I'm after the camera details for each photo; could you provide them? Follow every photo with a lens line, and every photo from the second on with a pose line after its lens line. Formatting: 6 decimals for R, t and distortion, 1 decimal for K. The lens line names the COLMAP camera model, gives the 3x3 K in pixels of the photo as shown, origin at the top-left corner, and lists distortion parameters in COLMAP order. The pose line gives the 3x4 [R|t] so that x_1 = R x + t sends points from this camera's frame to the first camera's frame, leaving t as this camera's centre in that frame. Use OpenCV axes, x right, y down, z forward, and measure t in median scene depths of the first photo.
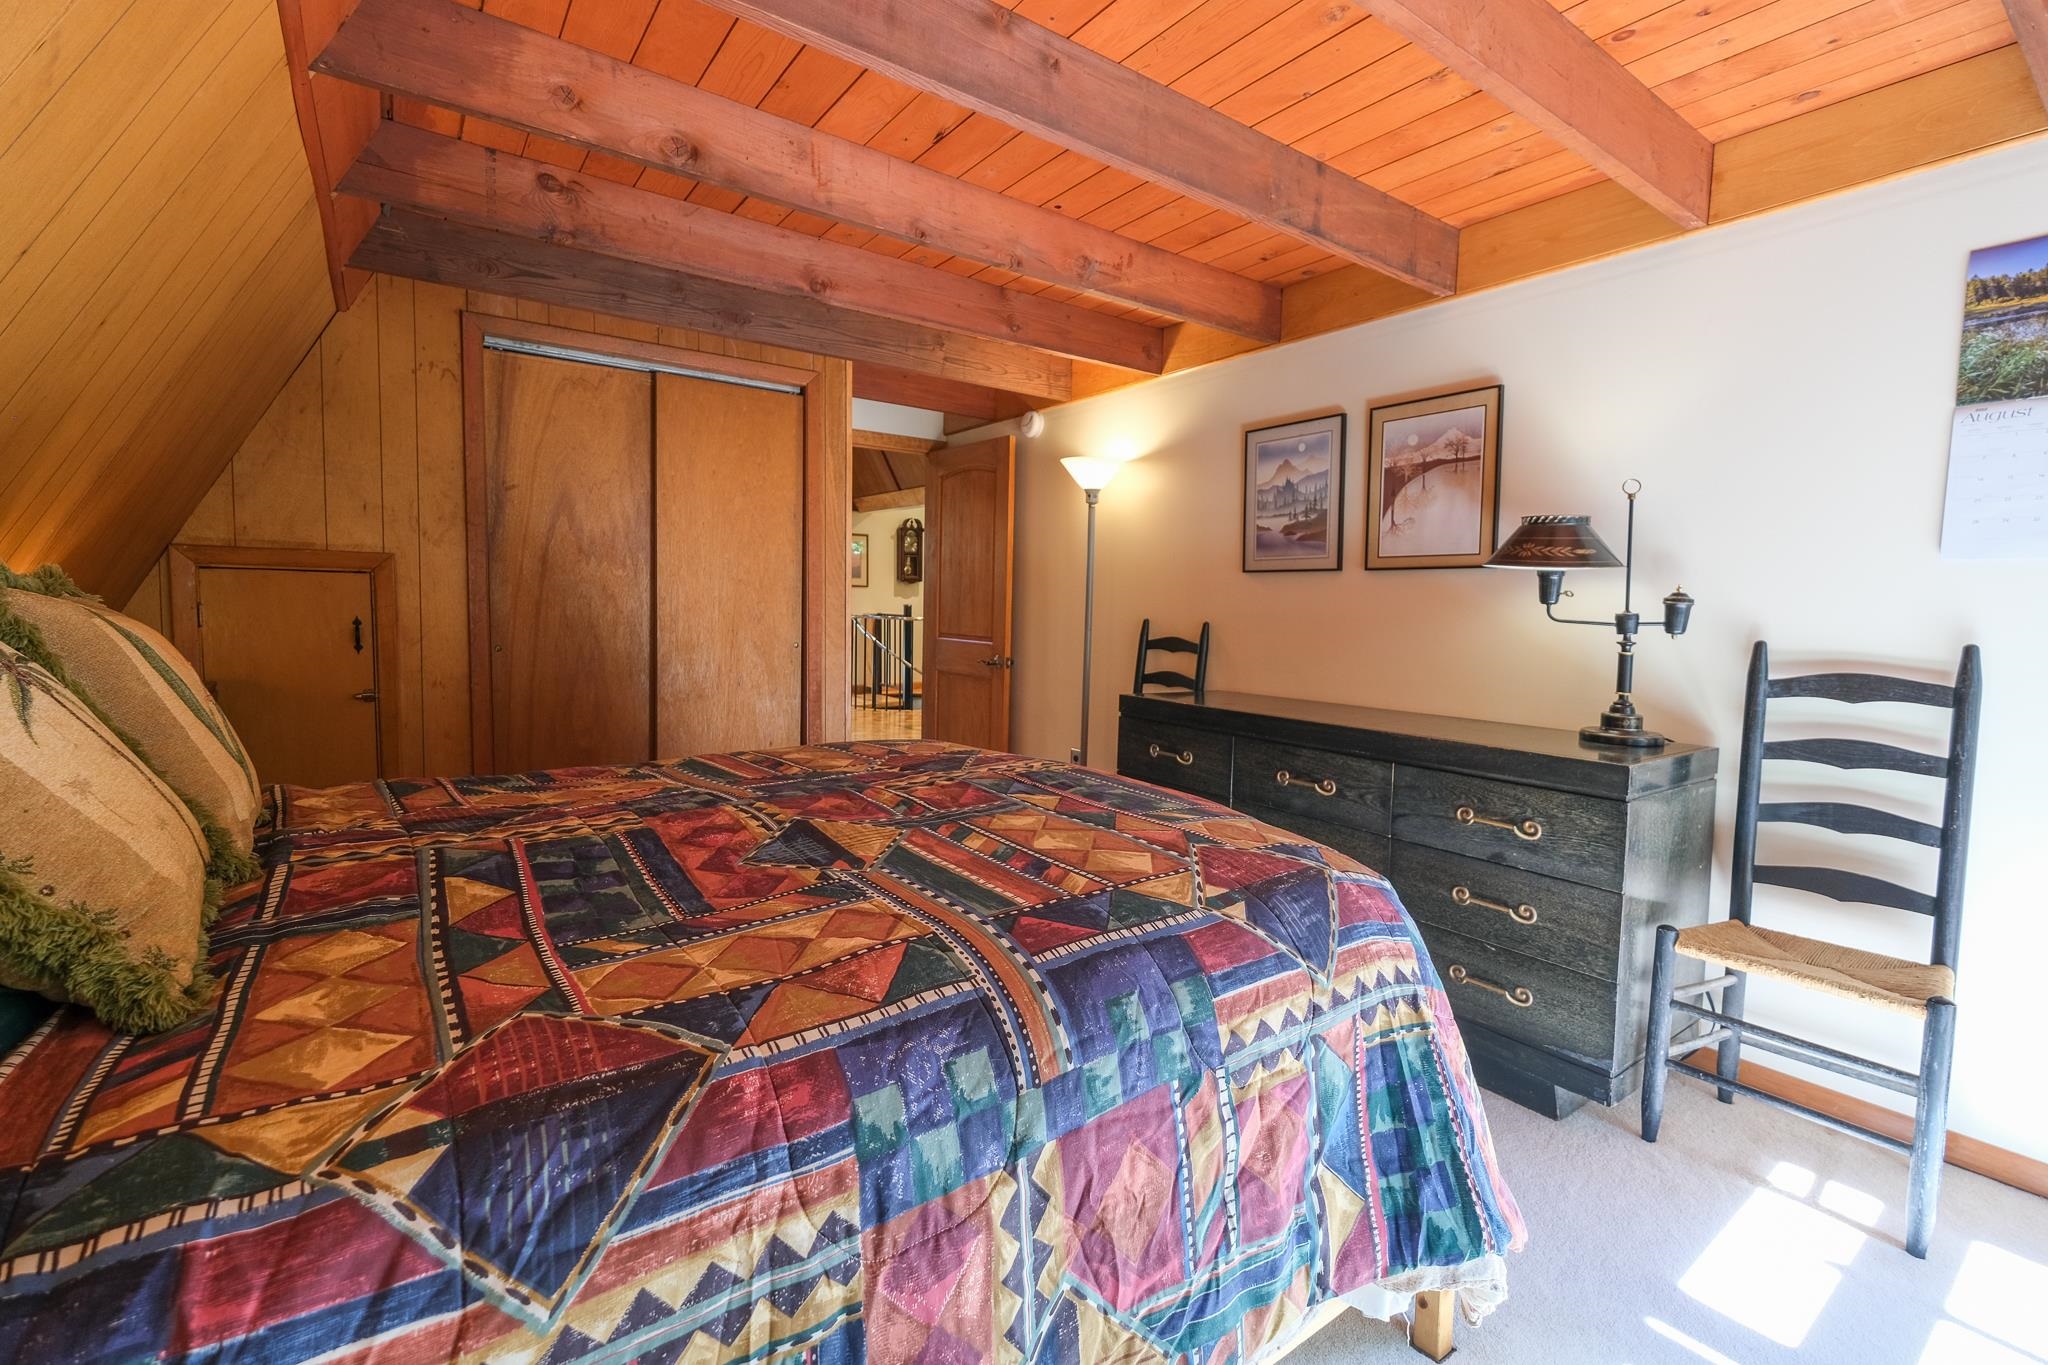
lens RADIAL K [[895.6, 0, 1031.1], [0, 895.6, 664.8], [0, 0, 1]] dist [-0.004758, 0.001769]
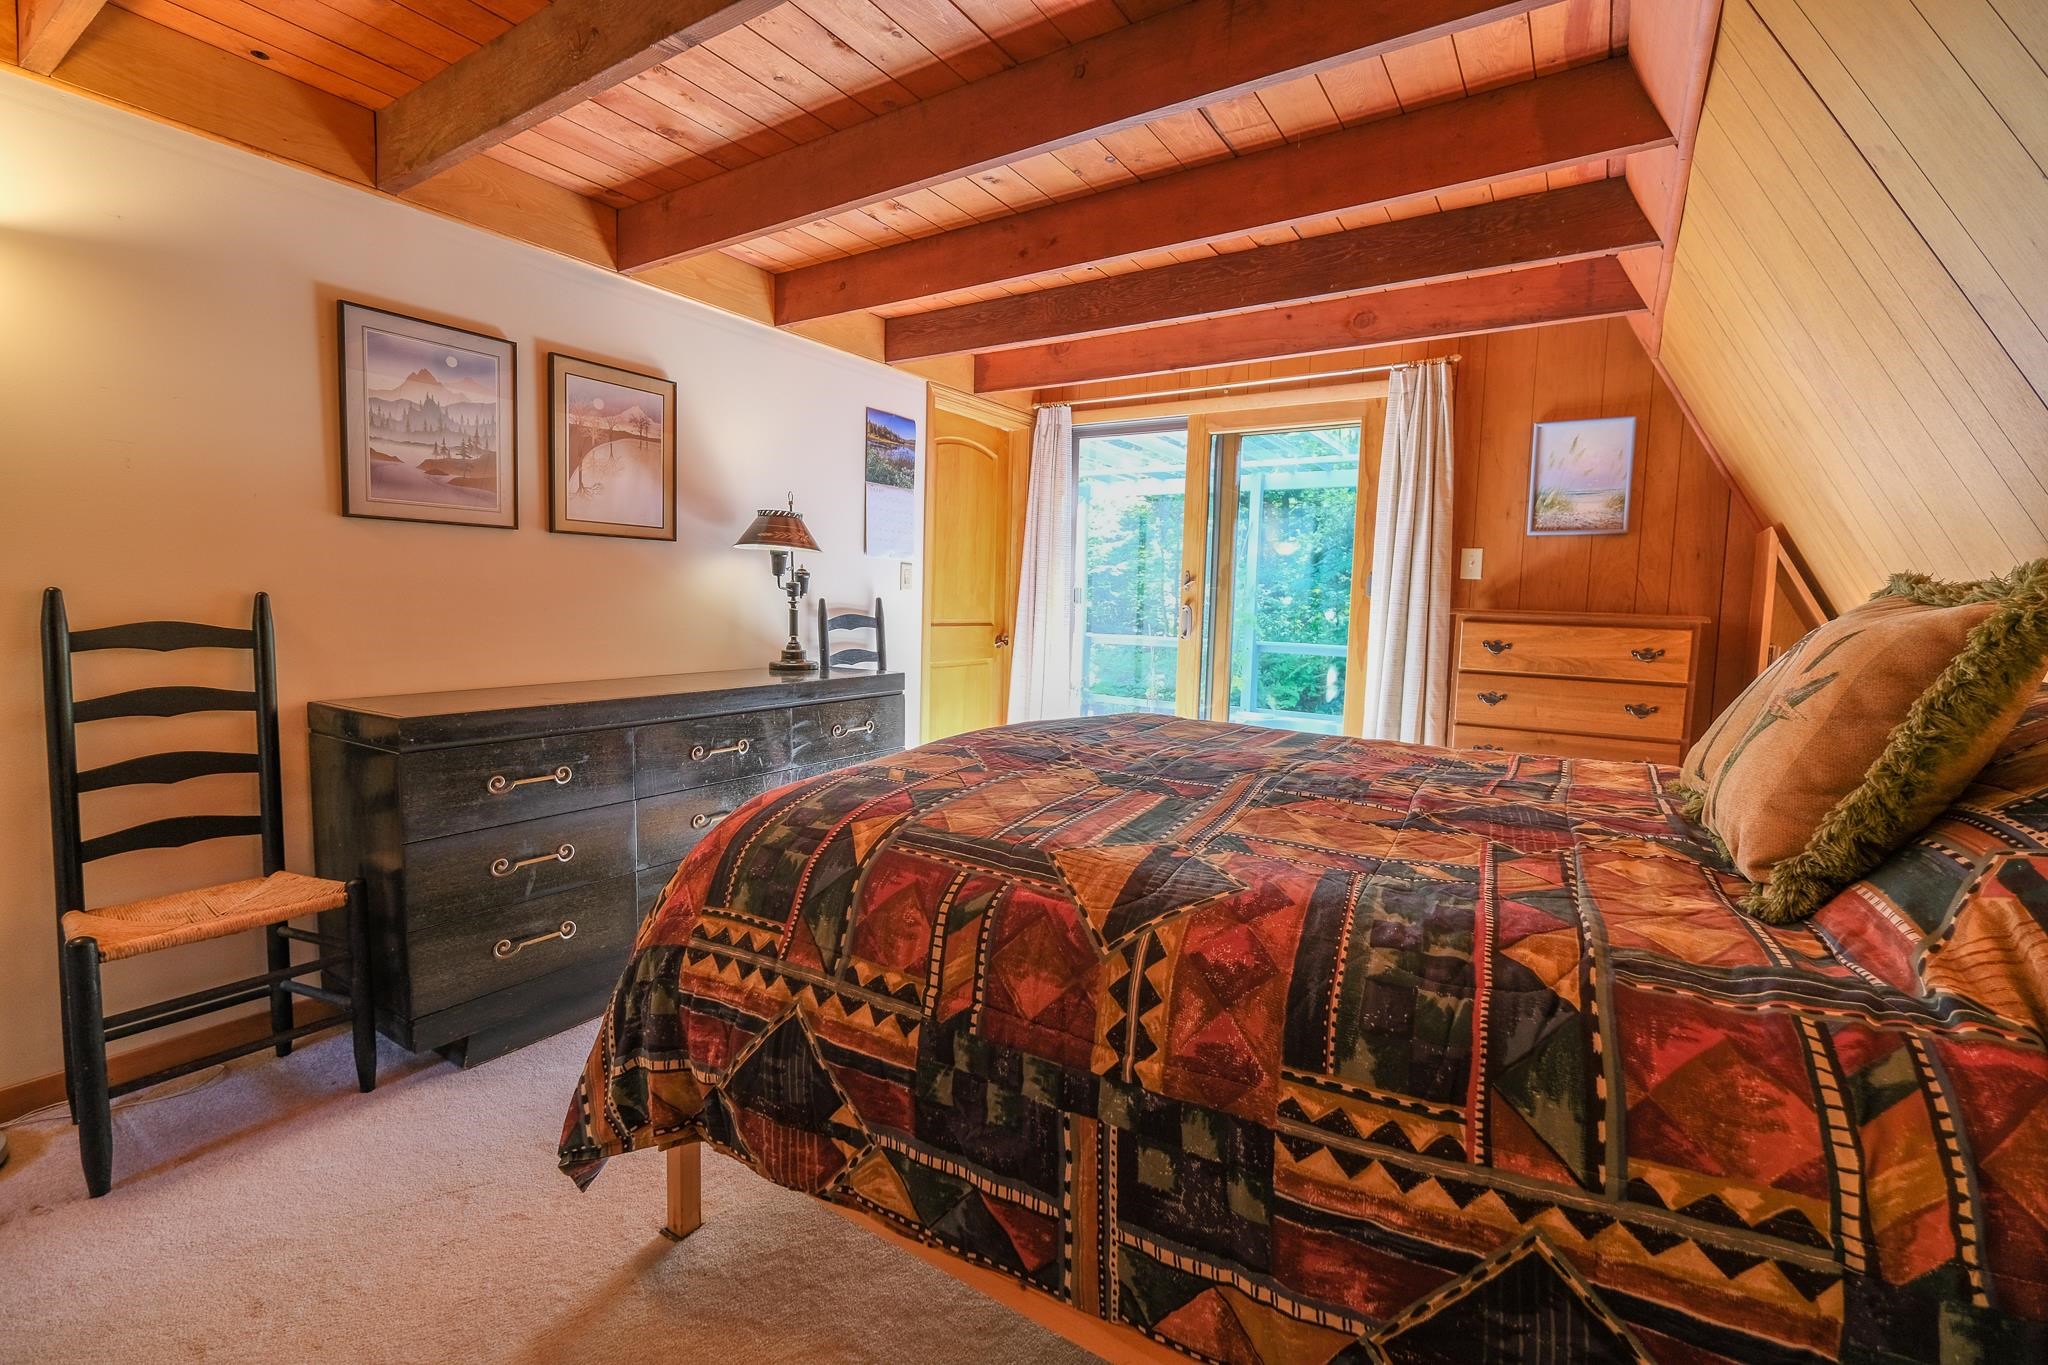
lens RADIAL K [[895.6, 0, 1019.4], [0, 895.6, 678.2], [0, 0, 1]] dist [-0.004758, 0.001769]
pose [[-0.360610, -0.117949, 0.925229, -0.677221], [0.026353, 0.990288, 0.136514, -0.071888], [-0.932344, 0.073611, -0.354000, 0.916766]]
